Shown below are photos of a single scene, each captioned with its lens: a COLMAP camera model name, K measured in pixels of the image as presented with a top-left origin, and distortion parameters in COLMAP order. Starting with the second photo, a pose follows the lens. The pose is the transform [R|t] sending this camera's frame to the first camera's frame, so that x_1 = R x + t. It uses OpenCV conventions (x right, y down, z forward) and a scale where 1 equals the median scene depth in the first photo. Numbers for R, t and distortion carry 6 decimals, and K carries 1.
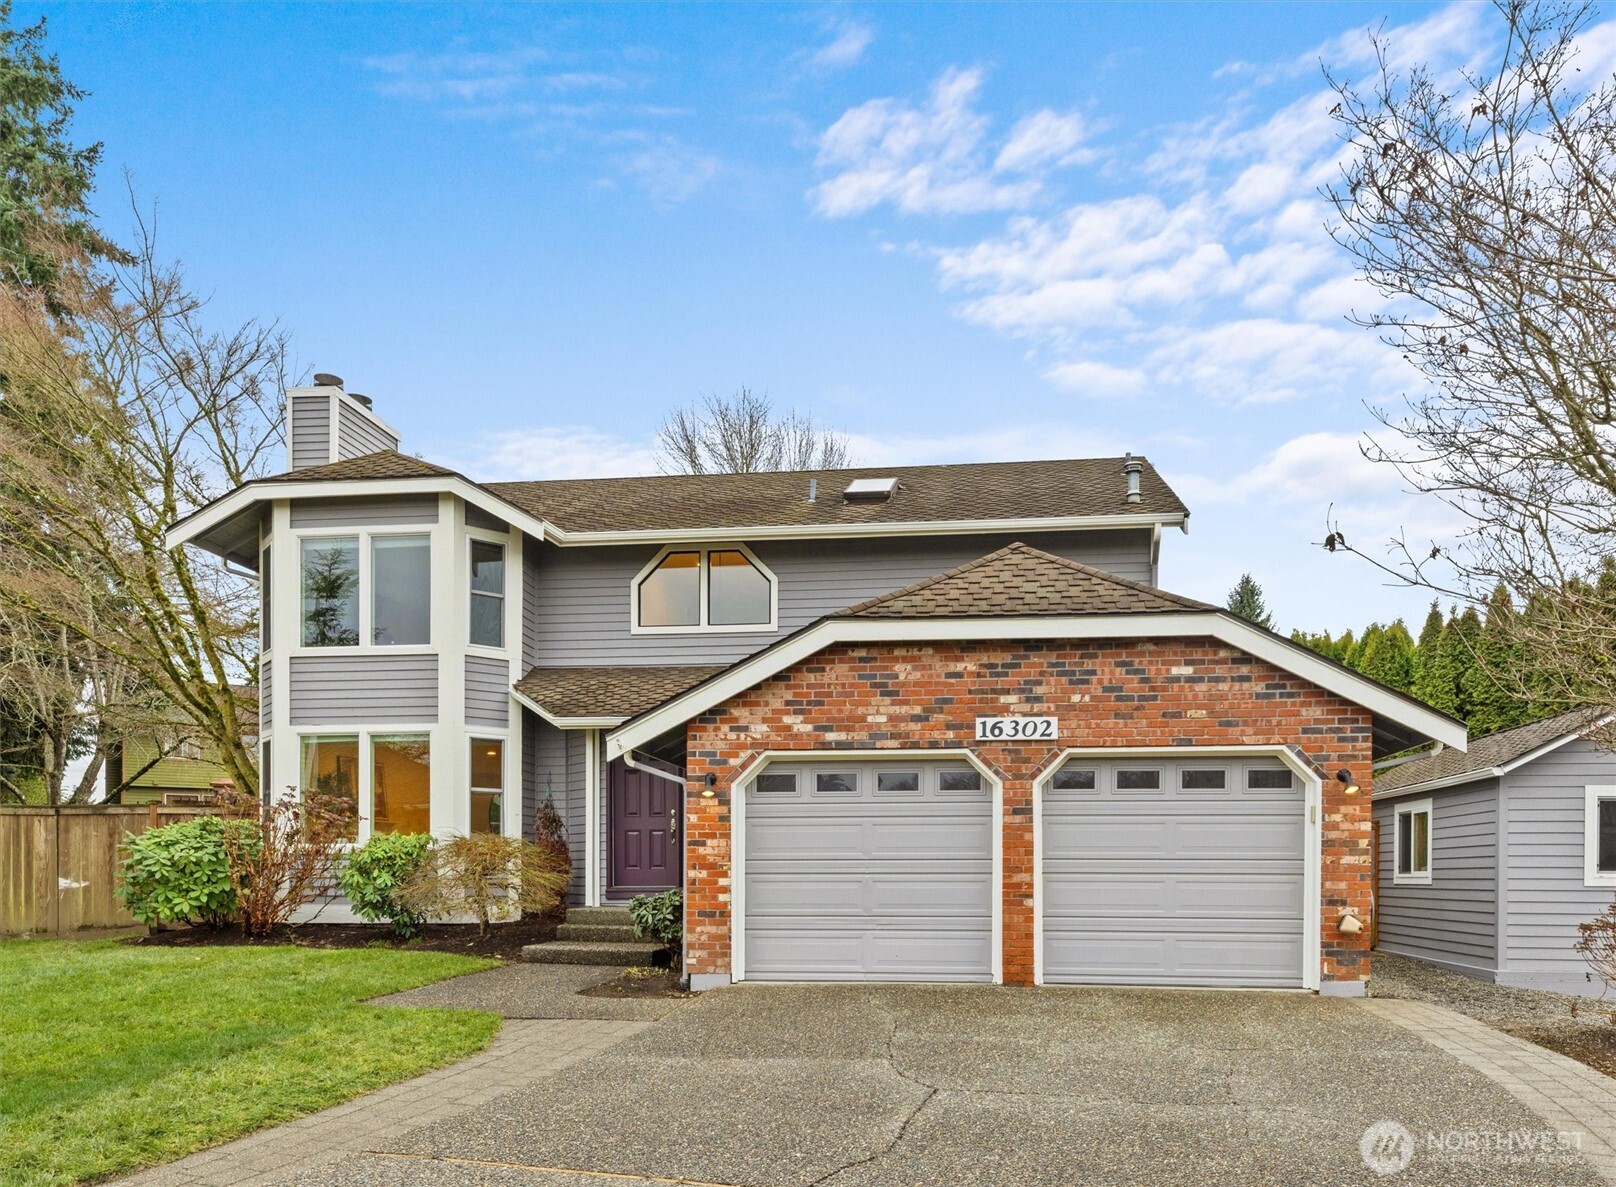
lens RADIAL K [[1167.2, 0, 873.7], [0, 1167.2, 919.3], [0, 0, 1]] dist [0.003457, 0.000607]
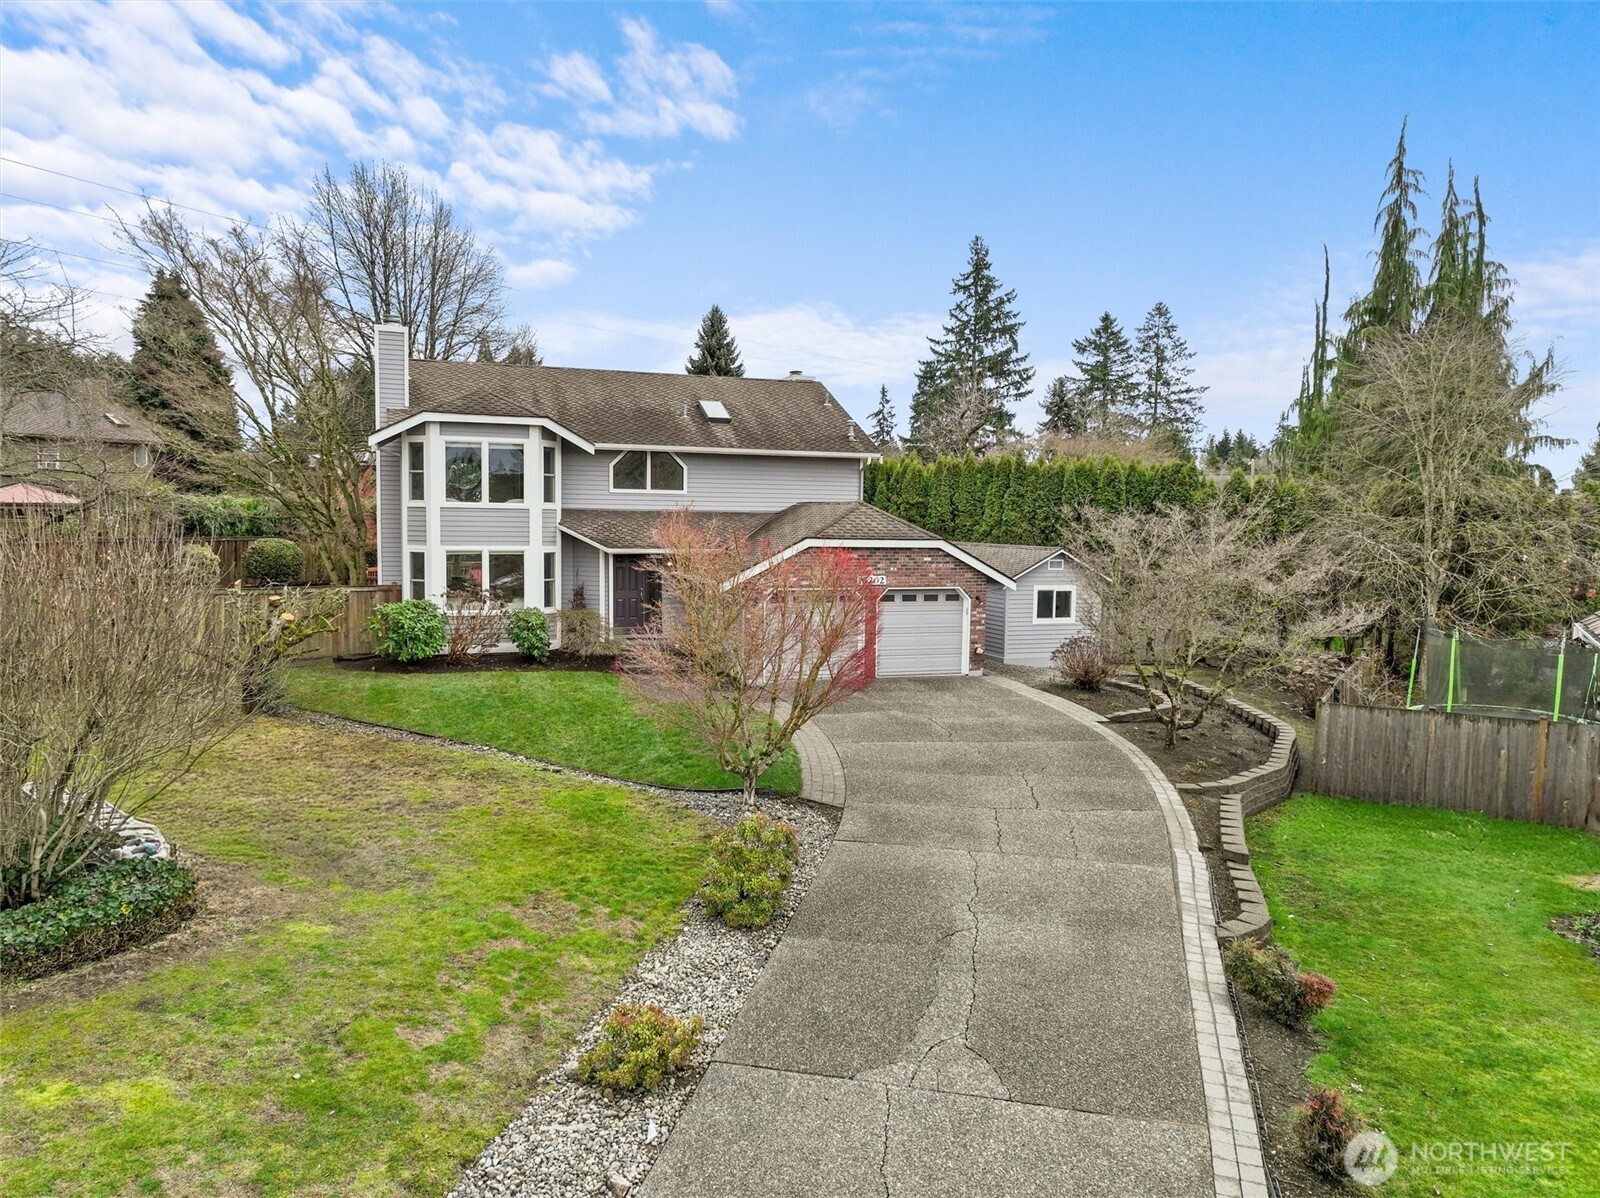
lens RADIAL K [[1120.3, 0, 793.2], [0, 1120.3, 643.0], [0, 0, 1]] dist [0.002699, 0.001470]
pose [[0.898743, -0.039564, 0.436687, -1.097338], [0.002279, 0.996329, 0.085577, -0.229614], [-0.438470, -0.075917, 0.895534, -1.141929]]
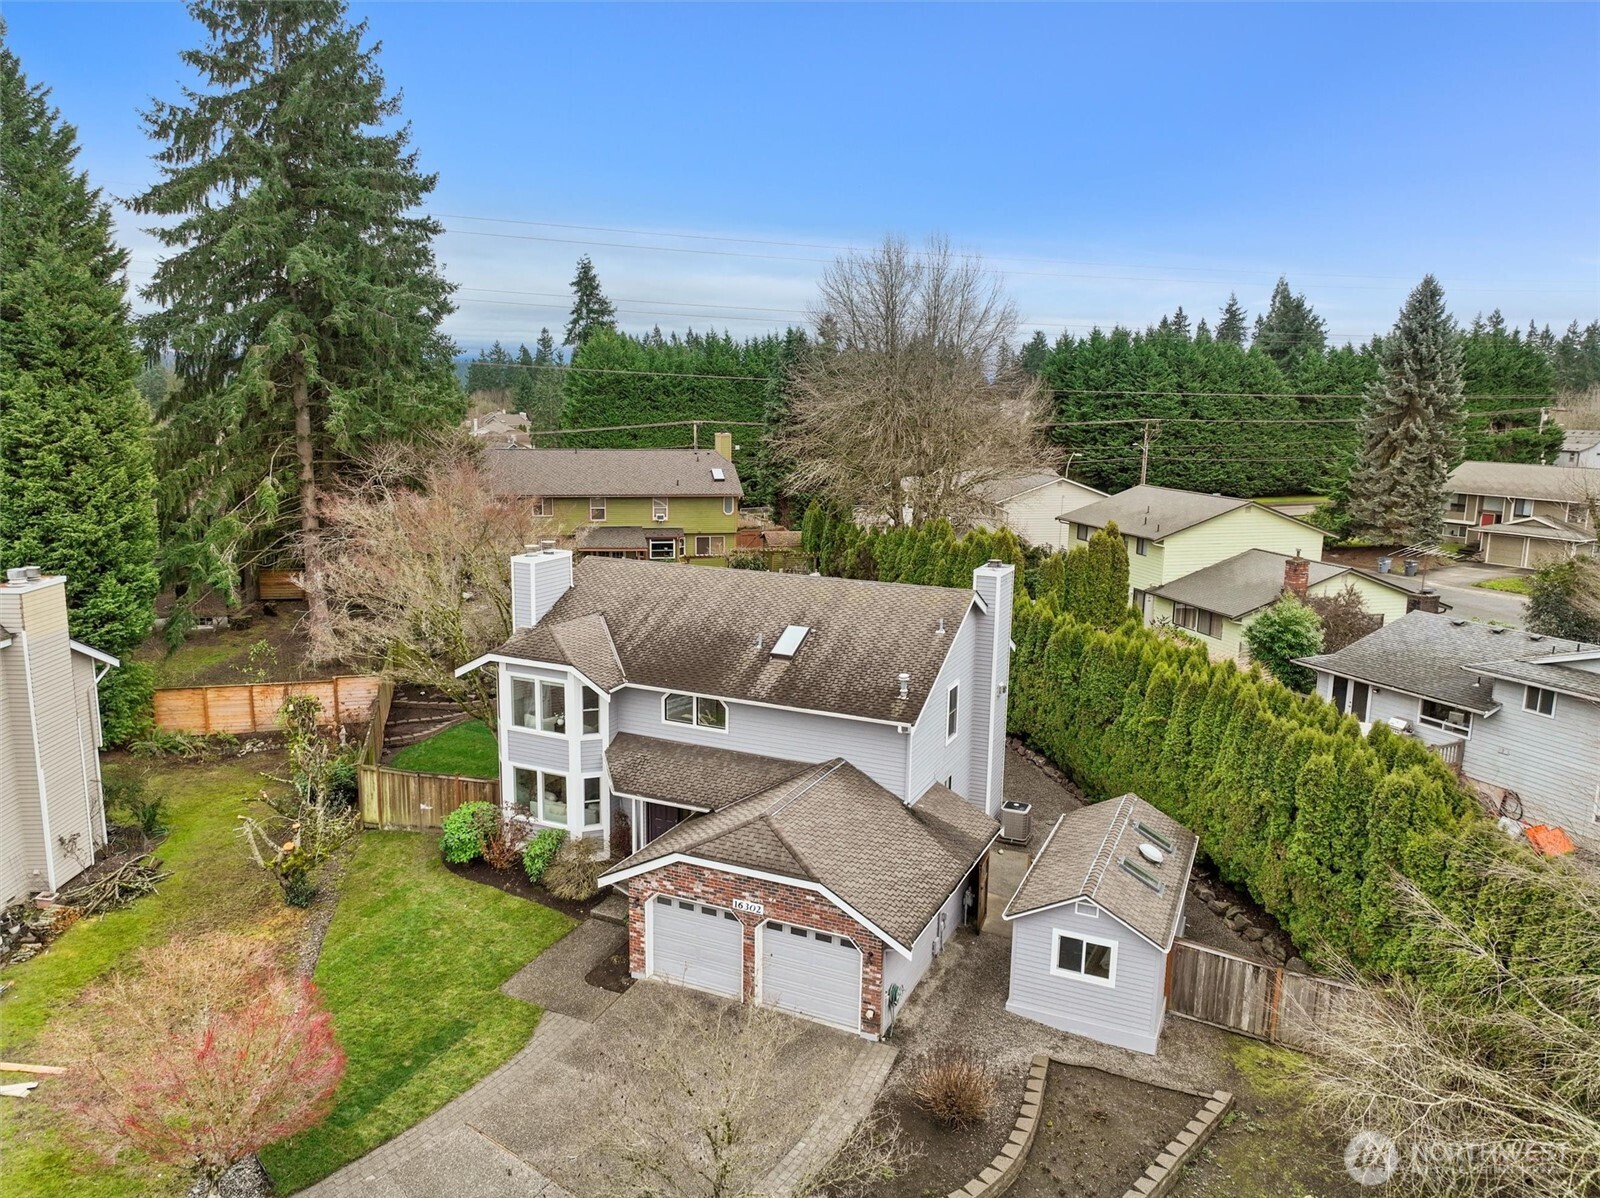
lens RADIAL K [[1120.3, 0, 793.2], [0, 1120.3, 643.0], [0, 0, 1]] dist [0.002699, 0.001470]
pose [[0.948859, 0.076679, -0.306247, 0.838270], [-0.019364, 0.982364, 0.185972, -1.079485], [0.315106, -0.170531, 0.933610, -0.980769]]
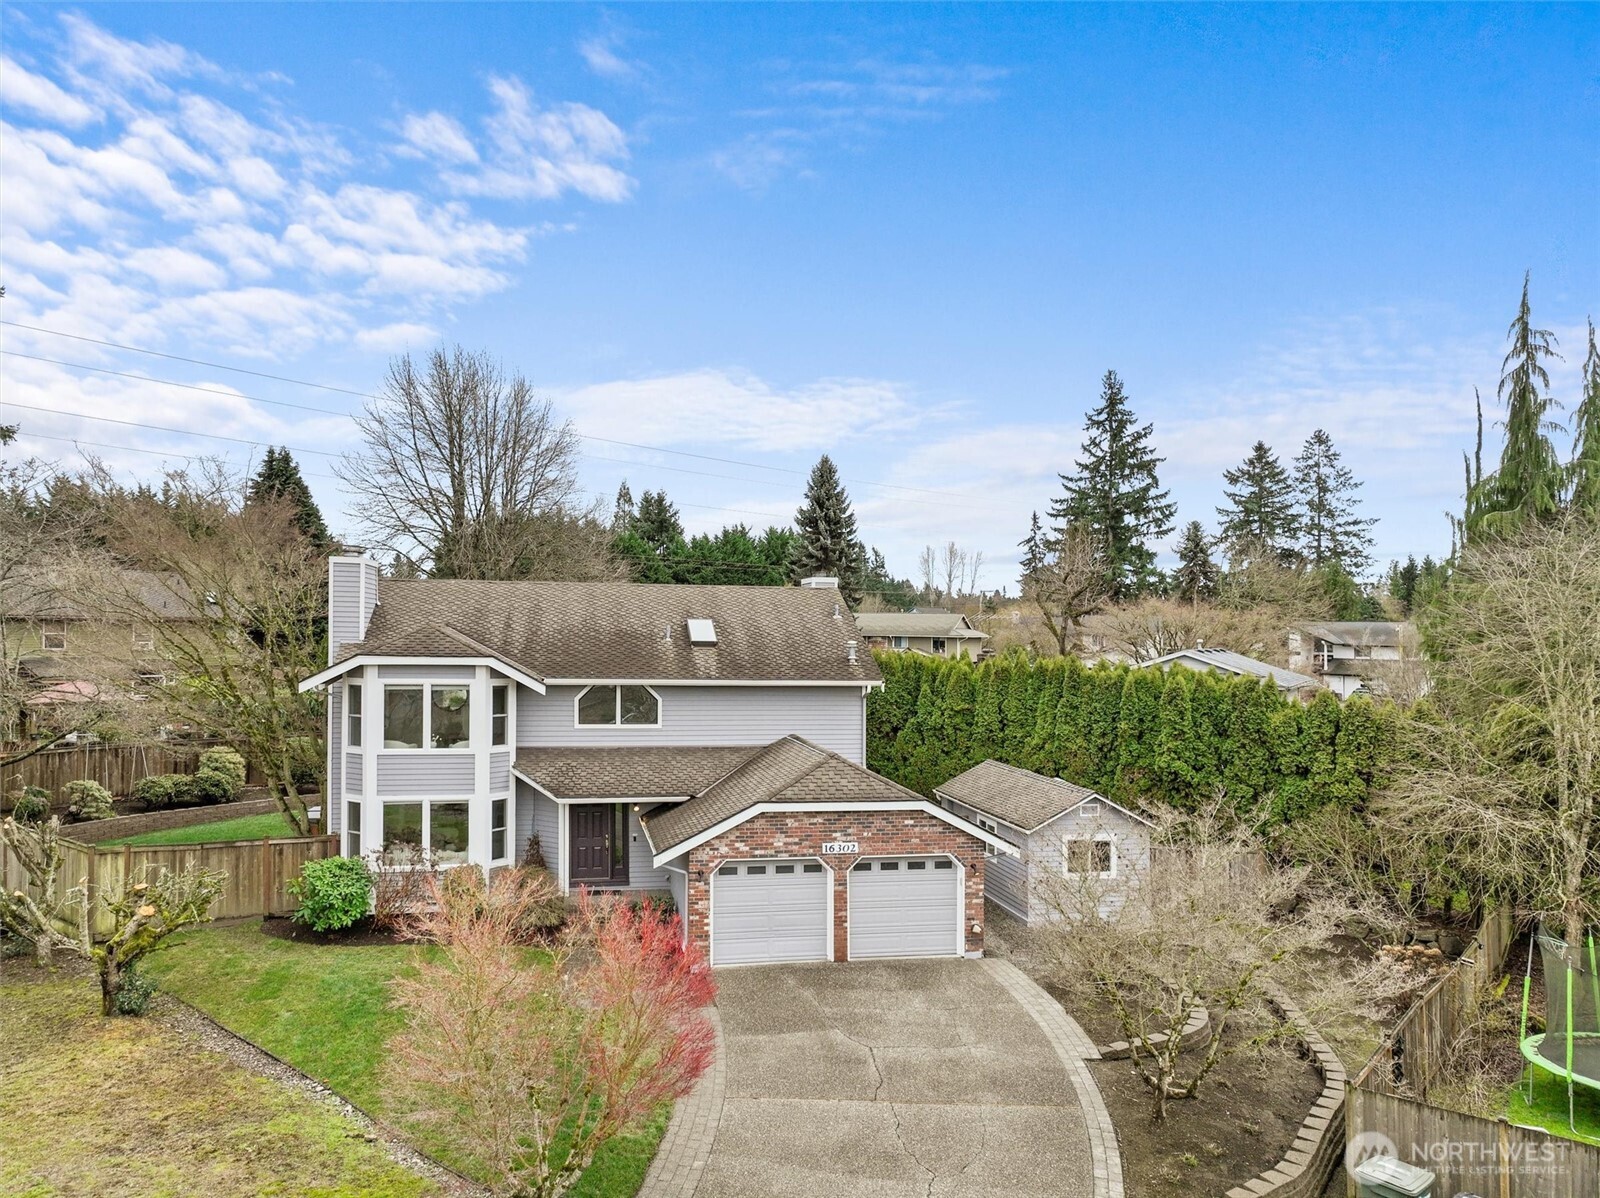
lens RADIAL K [[1135.3, 0, 783.3], [0, 1135.3, 664.7], [0, 0, 1]] dist [0.003283, 0.004148]
pose [[0.954503, -0.001339, 0.298198, -0.610140], [0.002112, 0.999995, -0.002271, -0.492682], [-0.298193, 0.002798, 0.954501, -1.015932]]
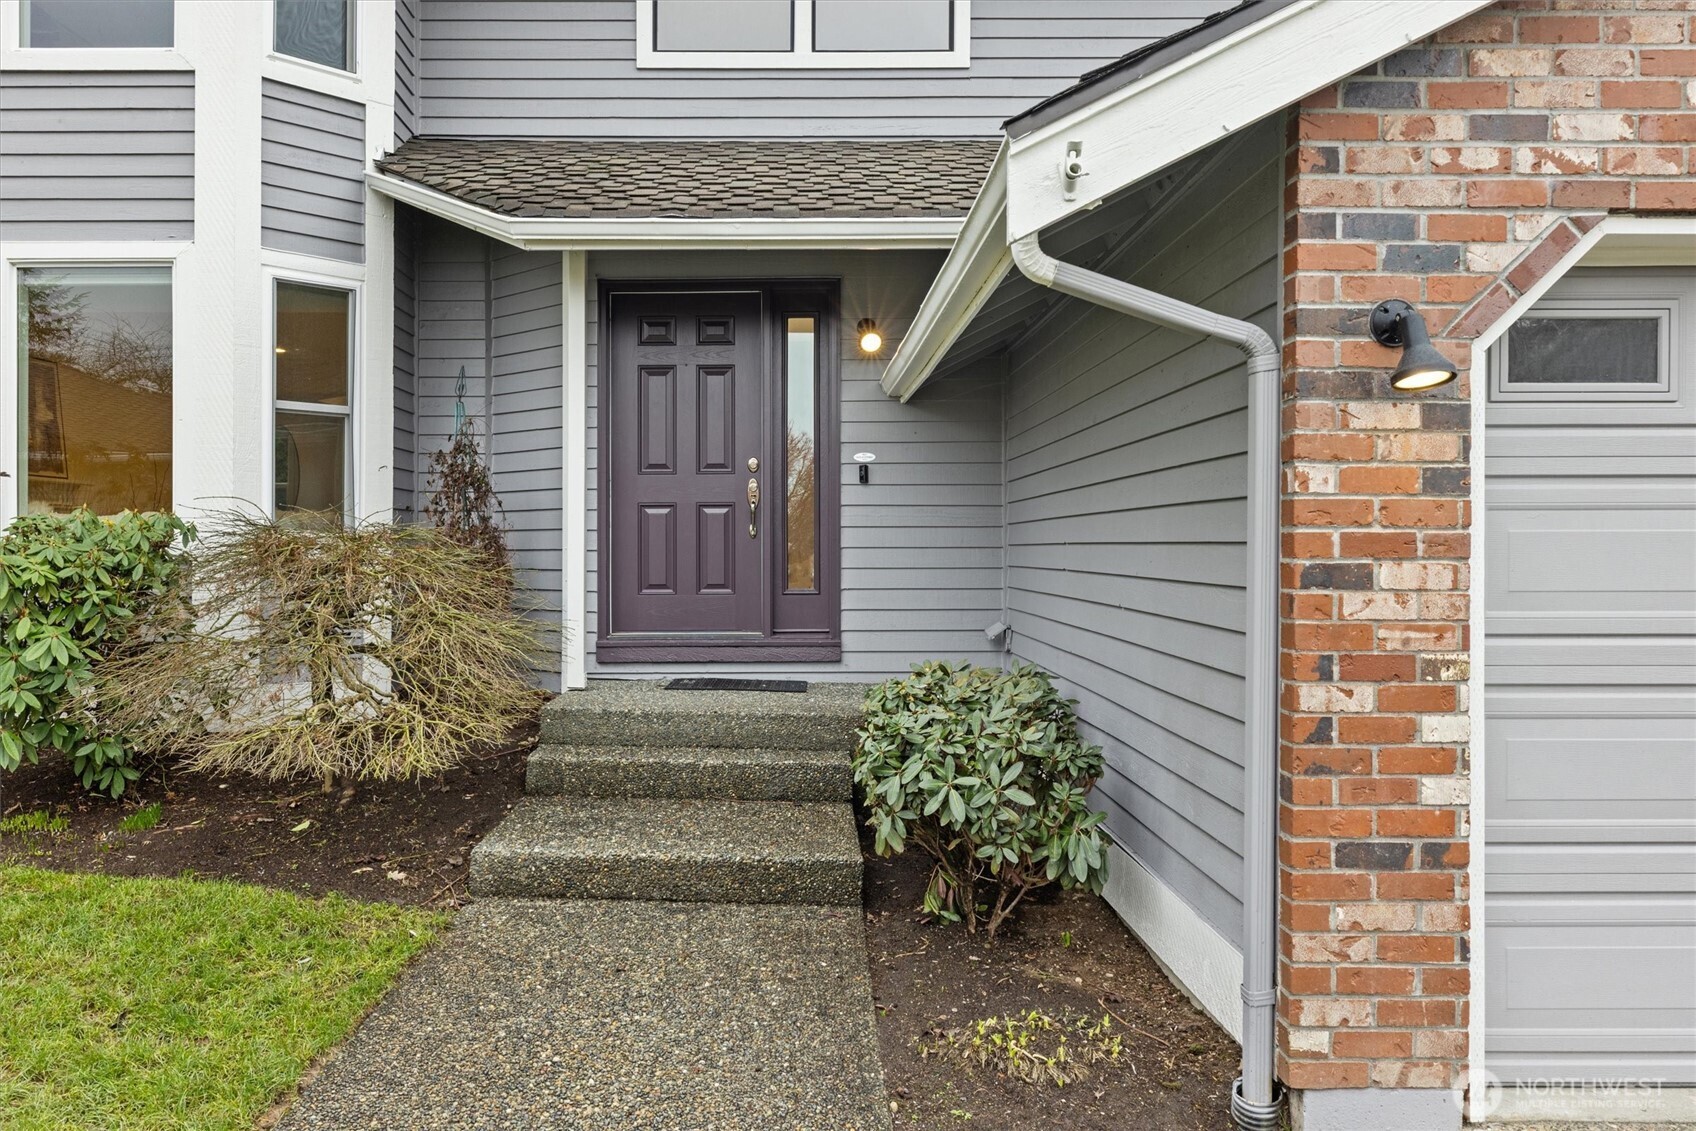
lens RADIAL K [[1315.6, 0, 800.9], [0, 1315.6, 575.1], [0, 0, 1]] dist [0.004754, 0.002330]
pose [[0.993841, -0.002735, 0.110783, -0.298431], [0.004161, 0.999911, -0.012643, -0.062461], [-0.110739, 0.013026, 0.993764, 0.727656]]
